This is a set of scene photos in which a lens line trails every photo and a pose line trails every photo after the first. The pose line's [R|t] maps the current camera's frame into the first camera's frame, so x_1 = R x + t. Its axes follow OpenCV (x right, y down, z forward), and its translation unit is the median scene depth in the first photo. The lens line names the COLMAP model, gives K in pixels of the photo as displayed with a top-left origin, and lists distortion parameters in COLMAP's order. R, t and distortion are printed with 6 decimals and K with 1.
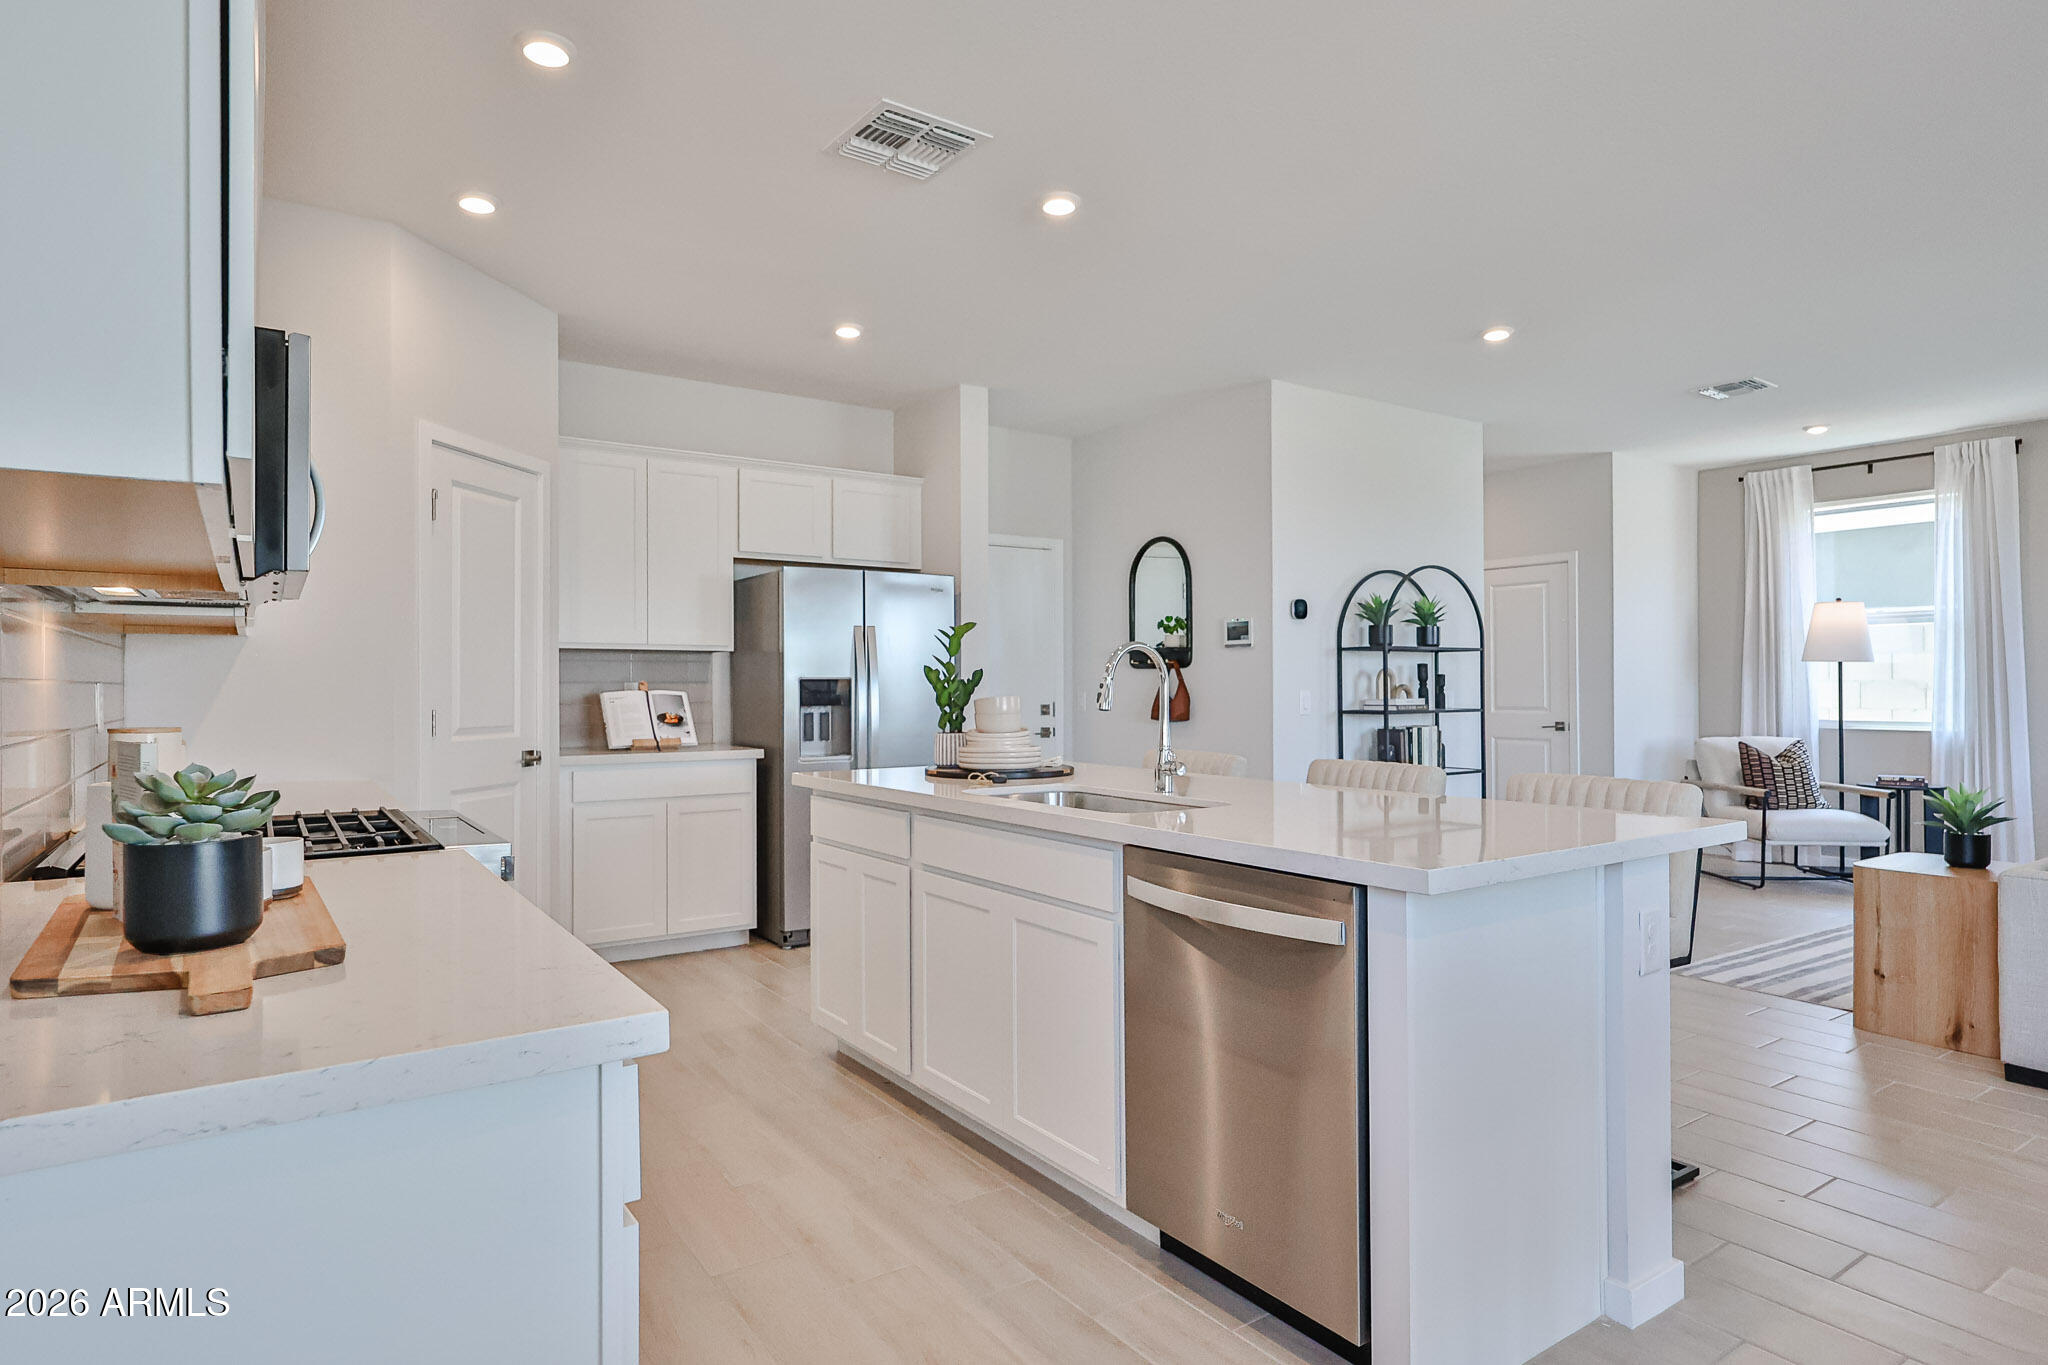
lens RADIAL K [[1111.0, 0, 1019.3], [0, 1111.0, 691.6], [0, 0, 1]] dist [0.001498, 0.000293]
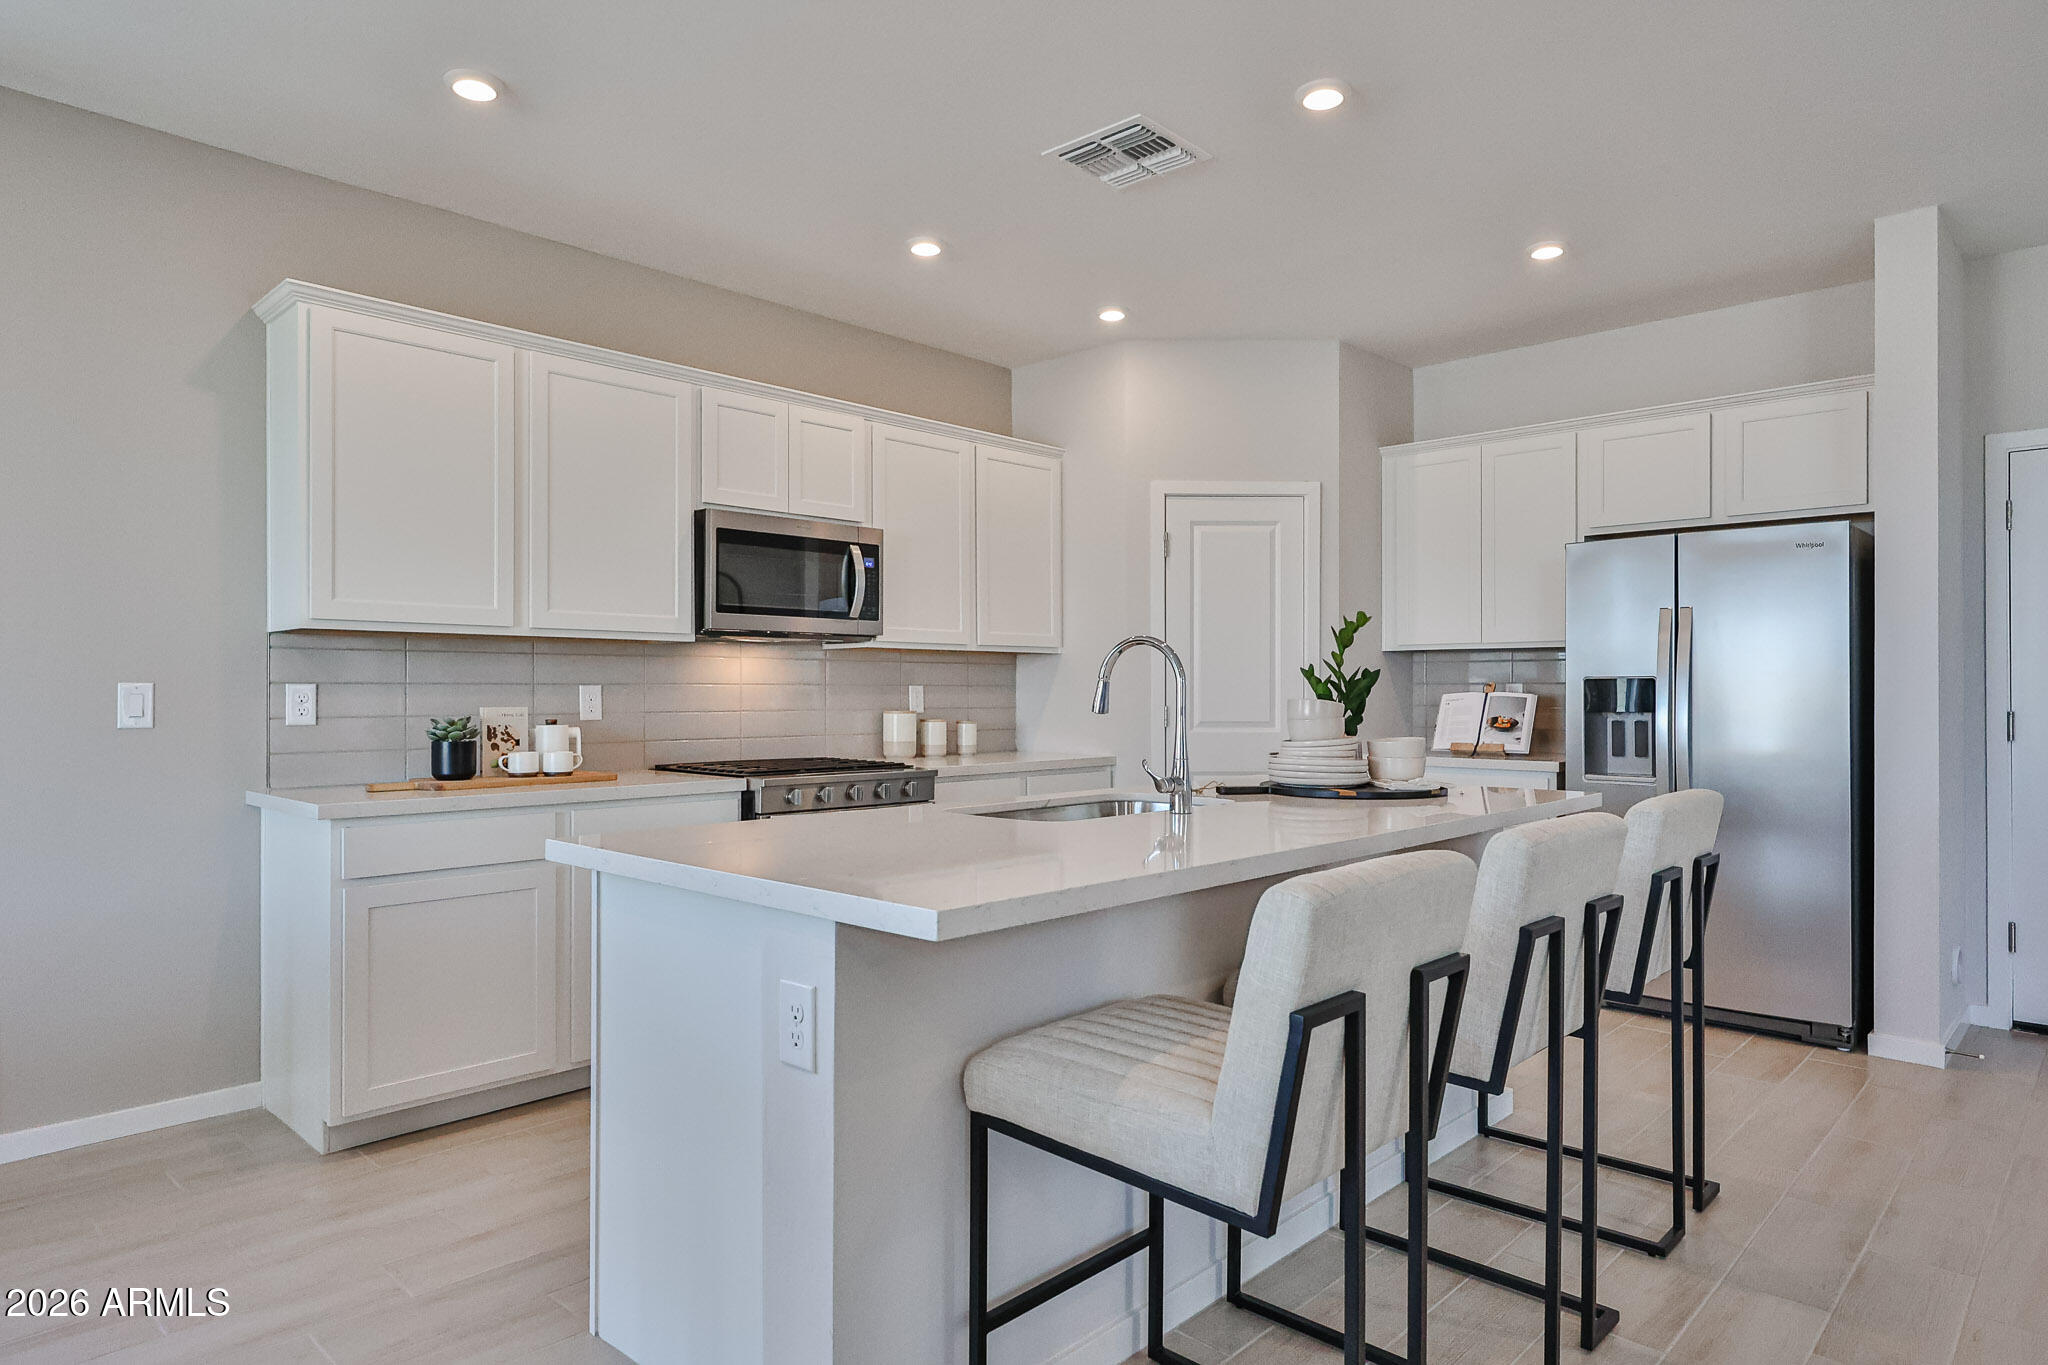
lens RADIAL K [[1193.6, 0, 1024.1], [0, 1193.6, 689.2], [0, 0, 1]] dist [-0.000724, 0.001146]
pose [[0.207932, 0.001526, -0.978142, 0.576793], [-0.005009, 0.999987, 0.000495, -0.001920], [0.978131, 0.004796, 0.207937, 0.413182]]
